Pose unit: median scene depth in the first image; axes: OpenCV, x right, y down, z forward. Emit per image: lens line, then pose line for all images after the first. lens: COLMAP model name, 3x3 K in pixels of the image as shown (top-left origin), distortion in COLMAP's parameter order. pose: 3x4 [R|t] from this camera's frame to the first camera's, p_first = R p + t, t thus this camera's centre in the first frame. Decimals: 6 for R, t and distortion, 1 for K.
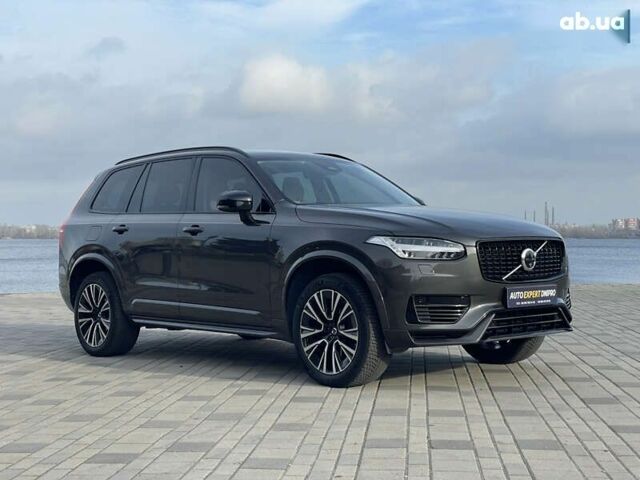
lens RADIAL K [[965.8, 0, 327.1], [0, 965.8, 243.1], [0, 0, 1]] dist [0.123372, 0.000000]
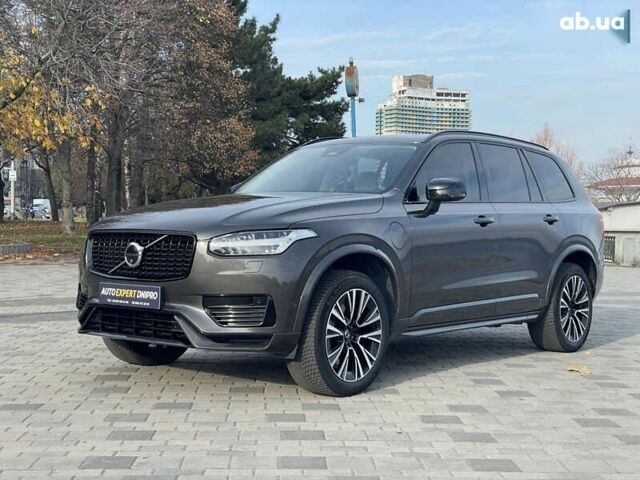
lens RADIAL K [[965.8, 0, 308.7], [0, 965.8, 242.7], [0, 0, 1]] dist [0.123372, 0.000000]
pose [[0.126574, 0.033430, -0.991394, 1.106923], [-0.020652, 0.999304, 0.031060, -0.025000], [0.991742, 0.016543, 0.127176, 1.038956]]
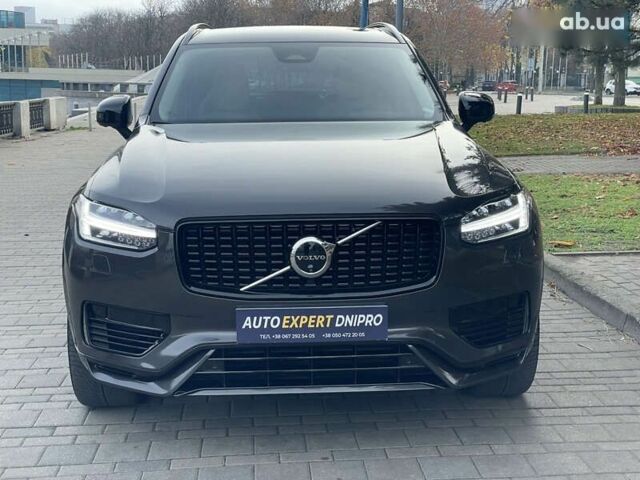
lens RADIAL K [[965.8, 0, 330.5], [0, 965.8, 239.1], [0, 0, 1]] dist [0.123372, 0.000000]
pose [[0.767169, 0.116107, -0.630849, 0.550881], [-0.002402, 0.983995, 0.178182, -0.088522], [0.641440, -0.135180, 0.755169, 0.596466]]
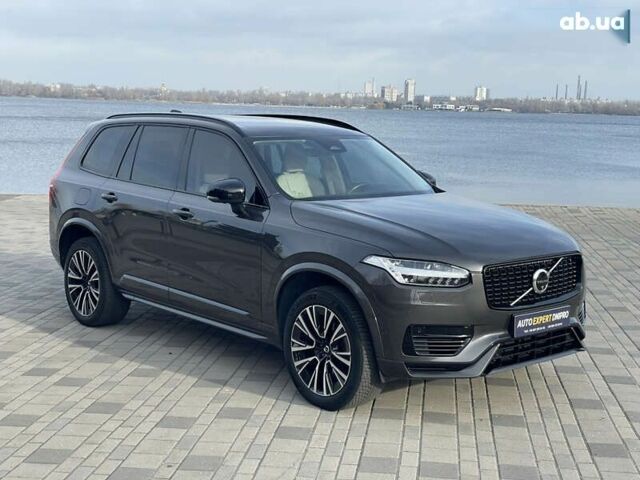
lens RADIAL K [[965.8, 0, 326.7], [0, 965.8, 243.9], [0, 0, 1]] dist [0.123372, 0.000000]
pose [[0.999183, 0.033529, -0.022561, 0.025073], [-0.030145, 0.990180, 0.136507, -0.135915], [0.026916, -0.135716, 0.990382, 0.091181]]
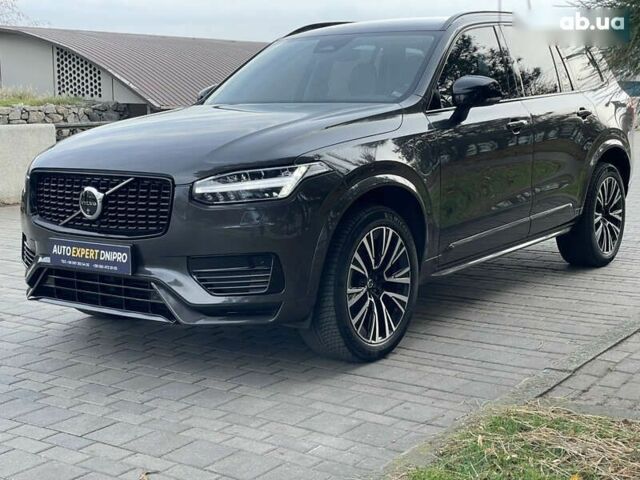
lens RADIAL K [[965.8, 0, 316.9], [0, 965.8, 242.7], [0, 0, 1]] dist [0.123372, 0.000000]
pose [[0.186312, 0.165082, -0.968523, 0.904649], [0.019927, 0.984945, 0.171714, -0.070249], [0.982289, -0.051292, 0.180217, 1.024393]]
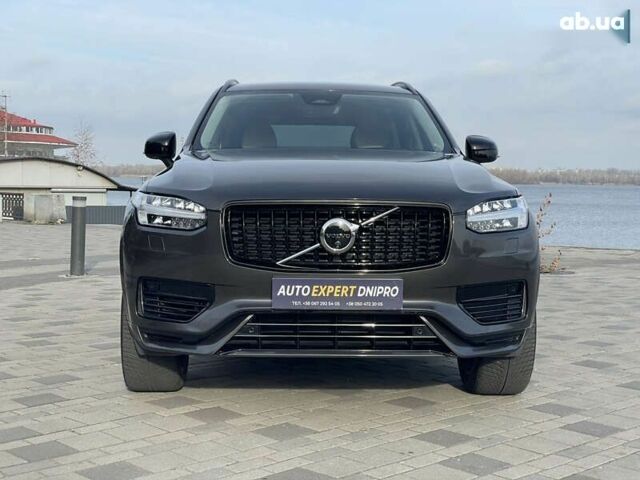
lens RADIAL K [[965.8, 0, 315.3], [0, 965.8, 243.3], [0, 0, 1]] dist [0.123372, 0.000000]
pose [[0.752693, 0.057715, -0.655837, 0.604228], [-0.023155, 0.997855, 0.061239, -0.016194], [0.657964, -0.030908, 0.752415, 0.513605]]
